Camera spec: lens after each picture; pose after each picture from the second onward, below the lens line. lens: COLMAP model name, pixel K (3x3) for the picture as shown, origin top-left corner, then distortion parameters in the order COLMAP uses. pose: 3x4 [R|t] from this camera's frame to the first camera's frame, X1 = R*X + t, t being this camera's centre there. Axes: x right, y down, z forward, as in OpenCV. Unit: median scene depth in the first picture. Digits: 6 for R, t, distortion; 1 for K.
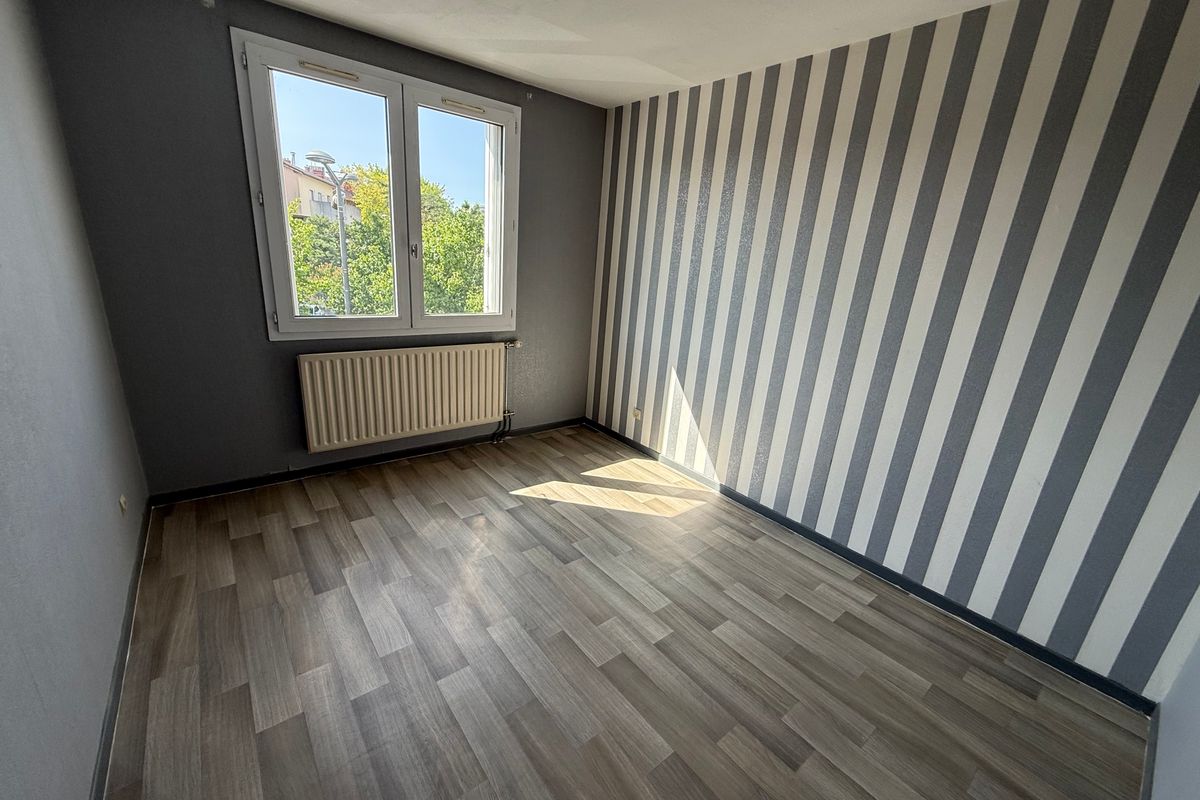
lens RADIAL K [[465.9, 0, 594.3], [0, 465.9, 403.7], [0, 0, 1]] dist [0.000432, -0.000161]
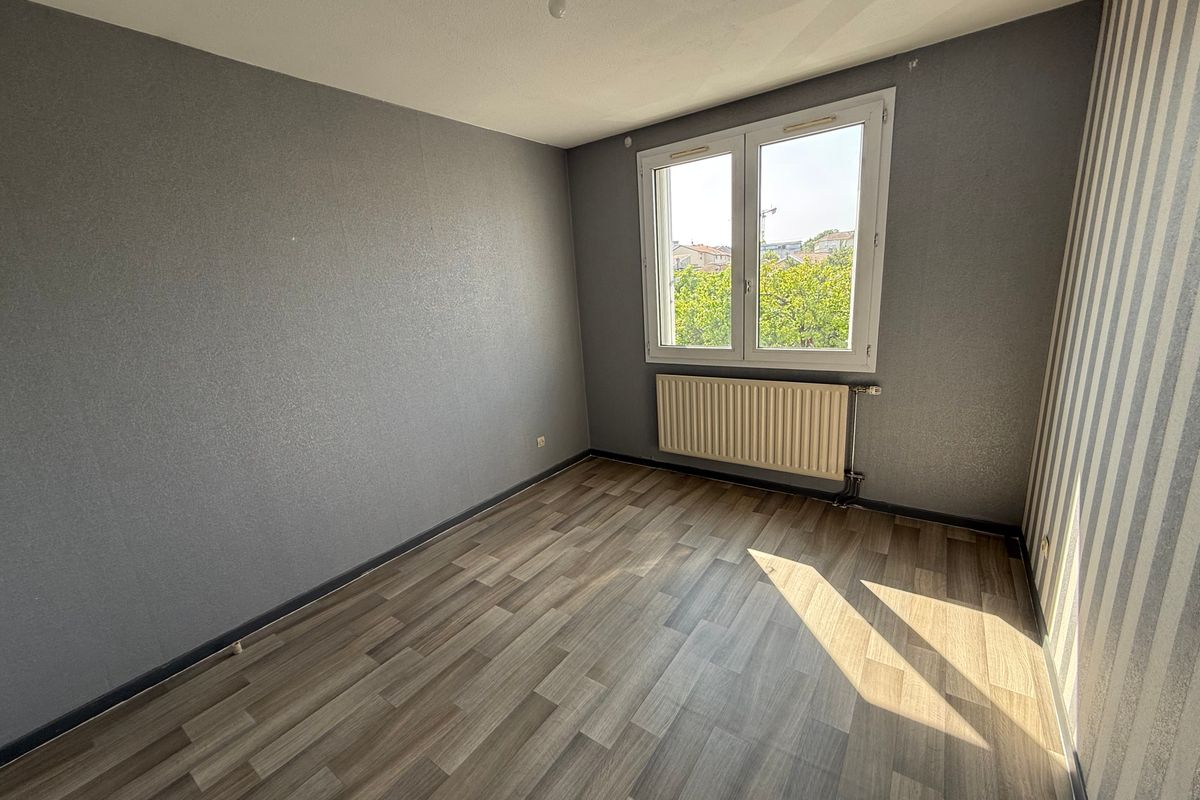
lens RADIAL K [[465.9, 0, 594.3], [0, 465.9, 403.7], [0, 0, 1]] dist [0.000432, -0.000161]
pose [[0.284346, 0.145998, -0.947540, 0.533214], [-0.210020, 0.973817, 0.087022, -0.092940], [0.935435, 0.174258, 0.307564, 0.408721]]
